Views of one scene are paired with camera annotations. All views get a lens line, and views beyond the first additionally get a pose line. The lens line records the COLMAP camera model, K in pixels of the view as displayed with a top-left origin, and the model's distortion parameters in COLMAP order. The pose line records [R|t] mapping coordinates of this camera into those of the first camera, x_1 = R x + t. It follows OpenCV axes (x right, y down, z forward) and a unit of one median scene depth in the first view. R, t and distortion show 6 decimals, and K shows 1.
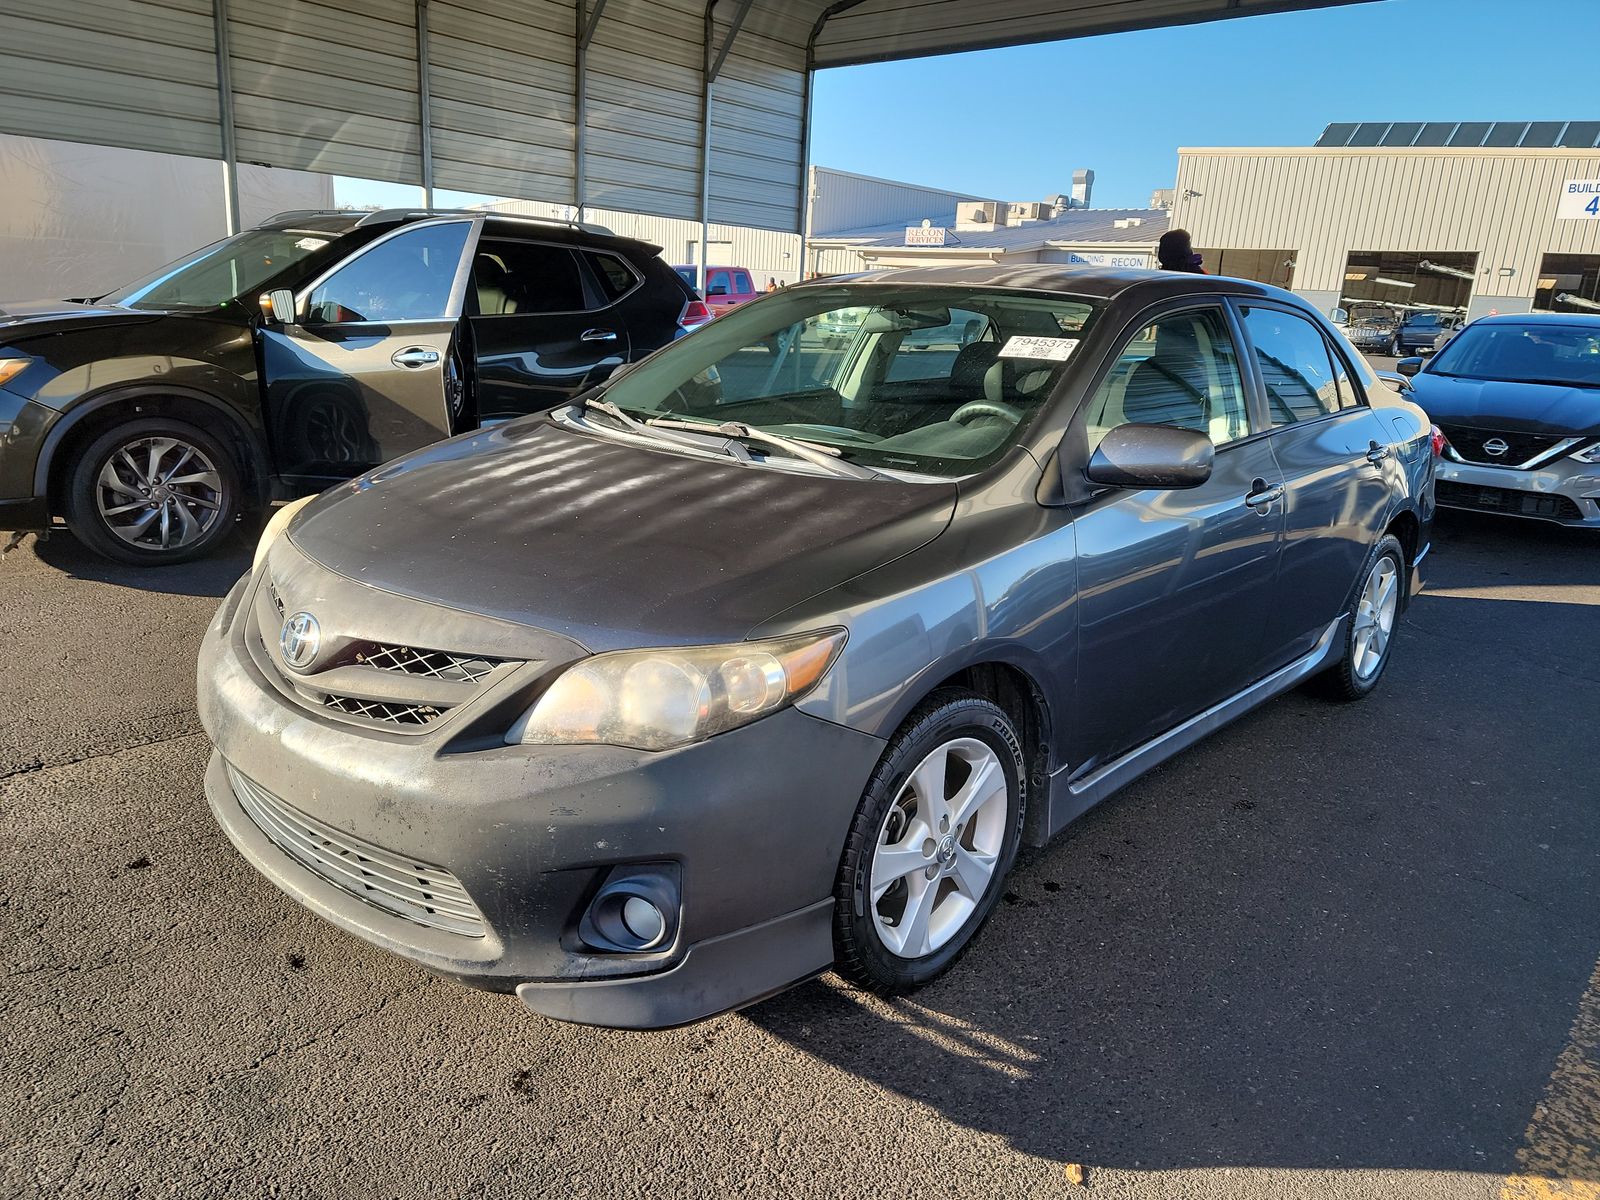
lens RADIAL K [[1134.6, 0, 796.2], [0, 1134.6, 598.8], [0, 0, 1]] dist [0.084645, -0.078258]
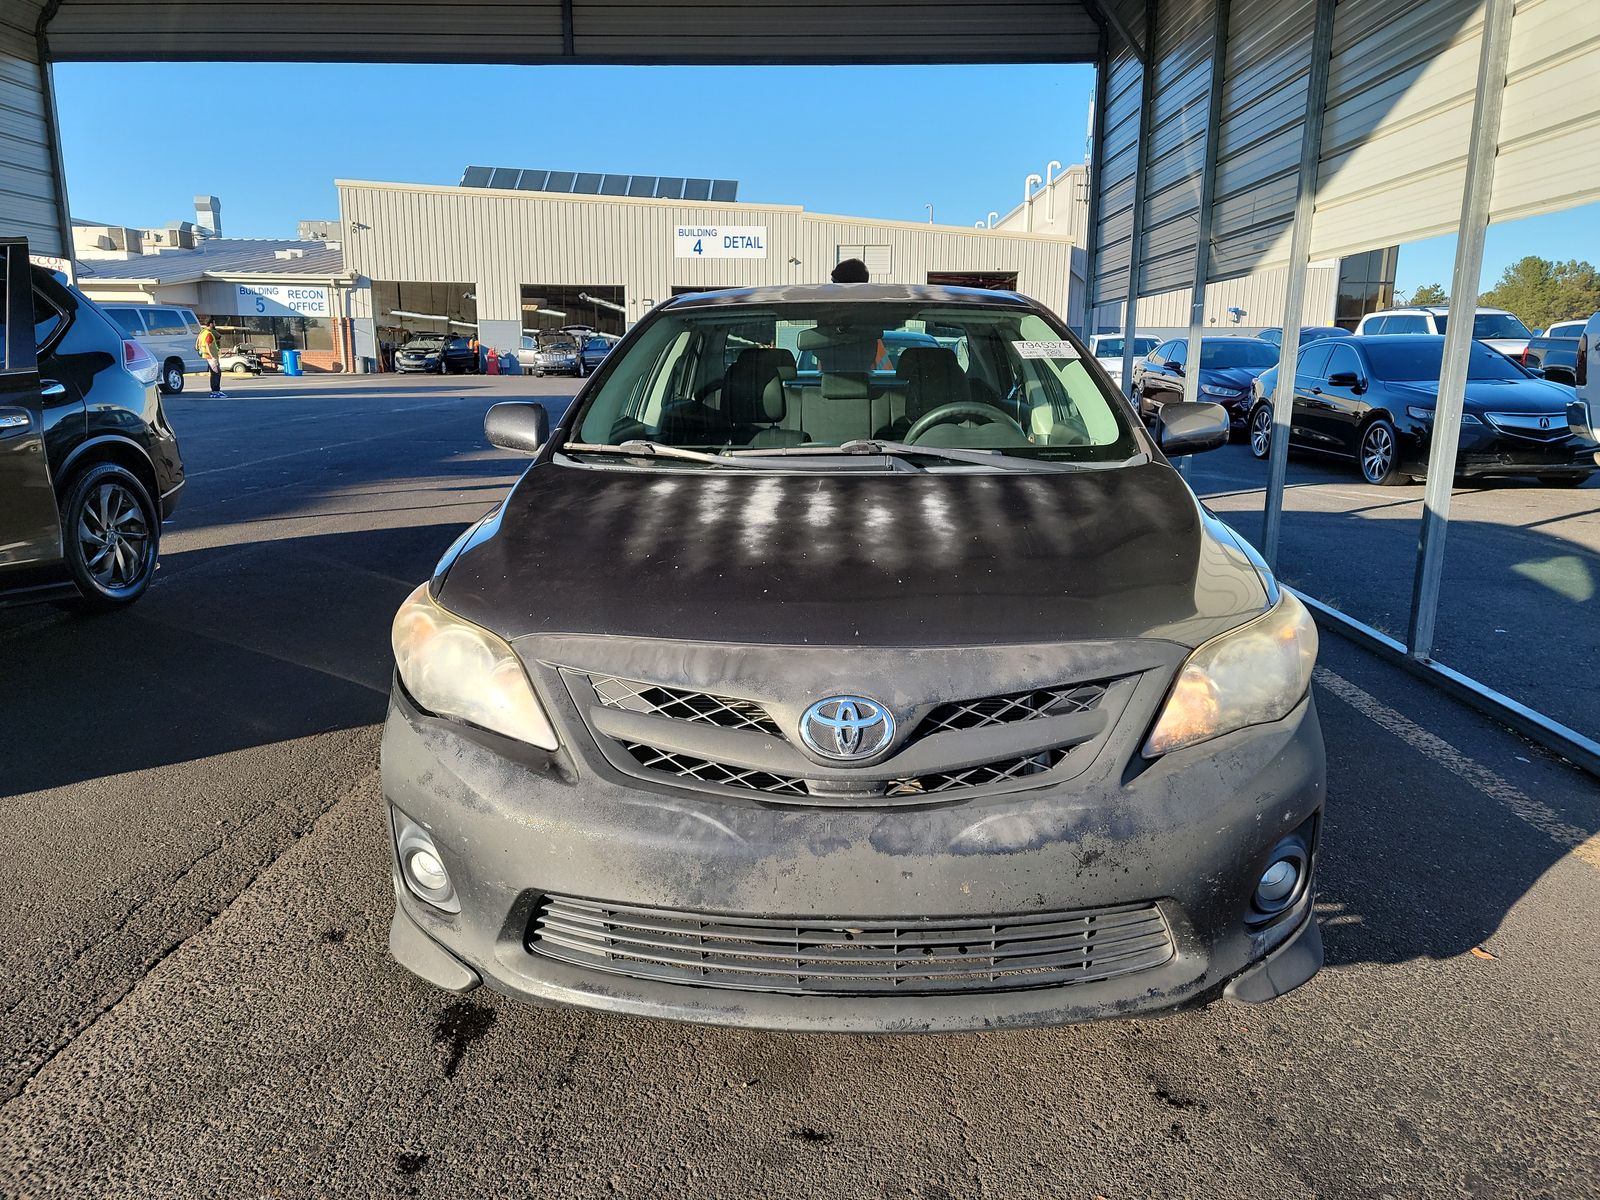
lens RADIAL K [[1134.6, 0, 796.2], [0, 1134.6, 598.8], [0, 0, 1]] dist [0.084645, -0.078258]
pose [[0.750430, -0.185799, 0.634298, -0.069013], [0.202909, 0.978096, 0.046446, -0.007259], [-0.629034, 0.093850, 0.771692, 0.027189]]
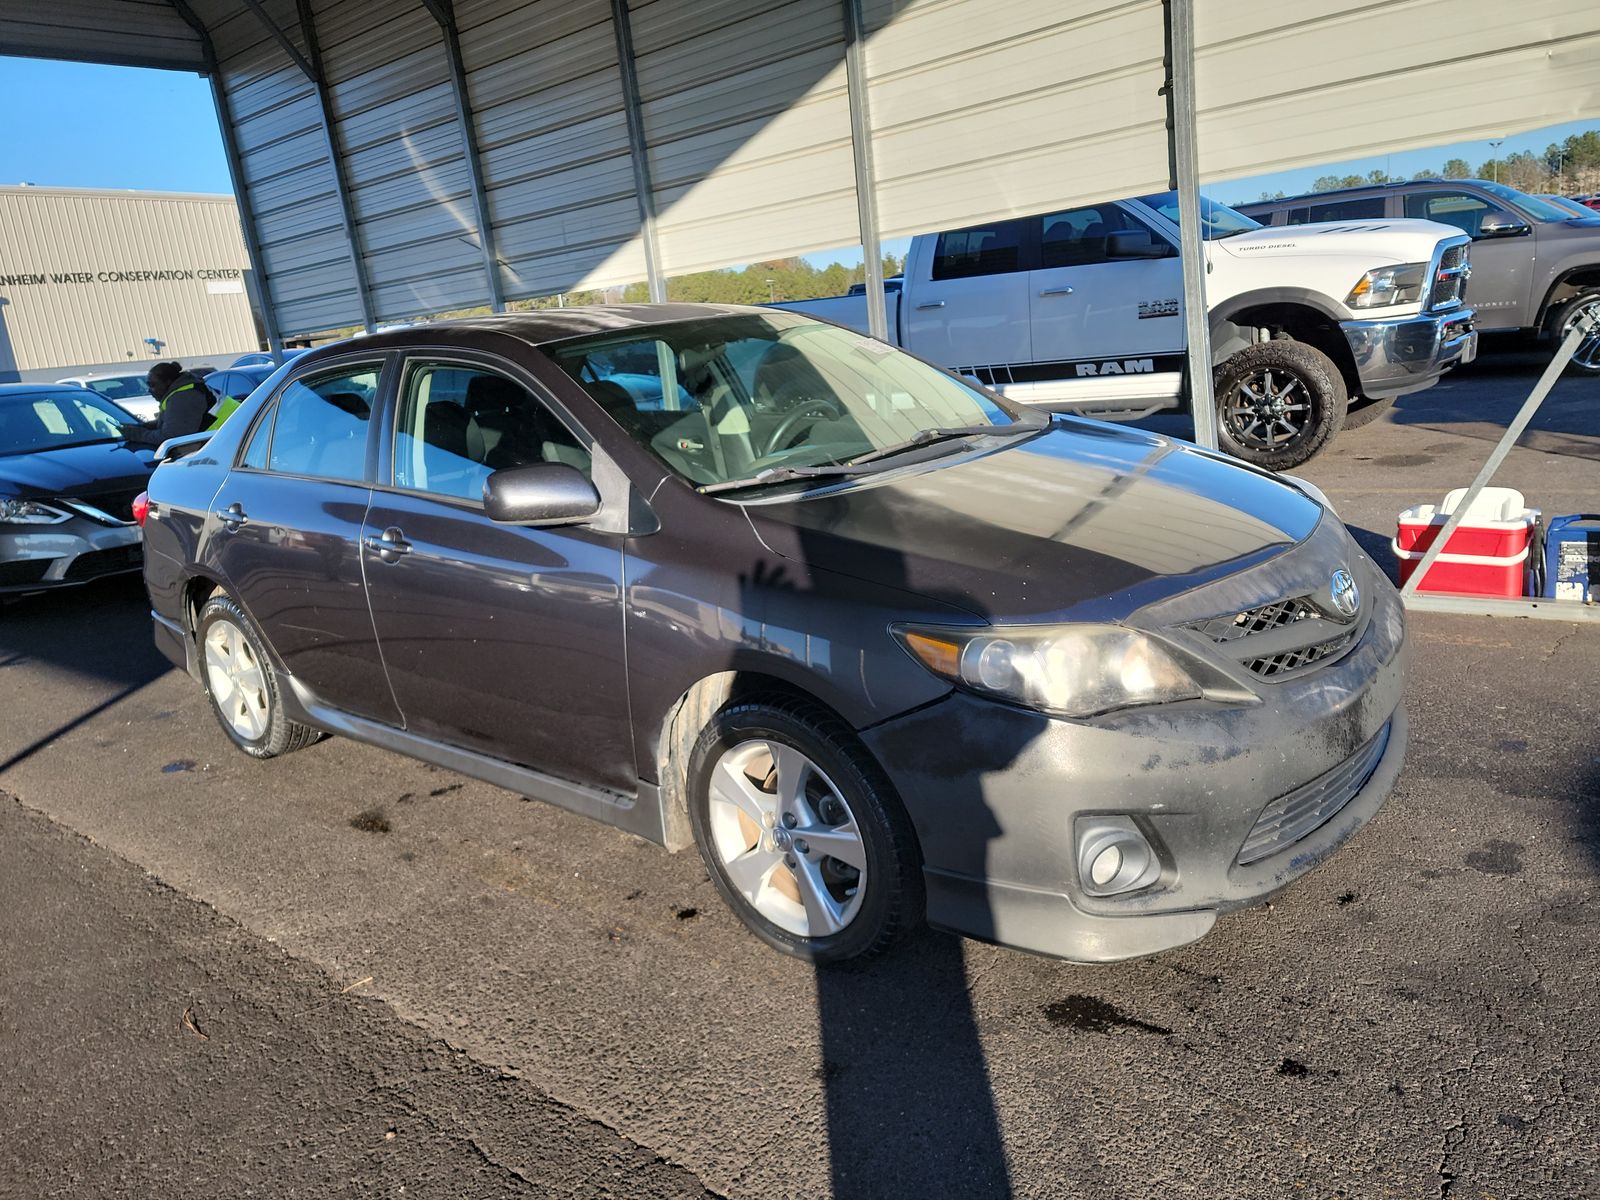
lens RADIAL K [[1134.6, 0, 796.2], [0, 1134.6, 598.8], [0, 0, 1]] dist [0.084645, -0.078258]
pose [[-0.080618, -0.276193, 0.957715, -0.104016], [0.345025, 0.893710, 0.286777, -0.032153], [-0.935125, 0.353555, 0.023244, 0.101999]]
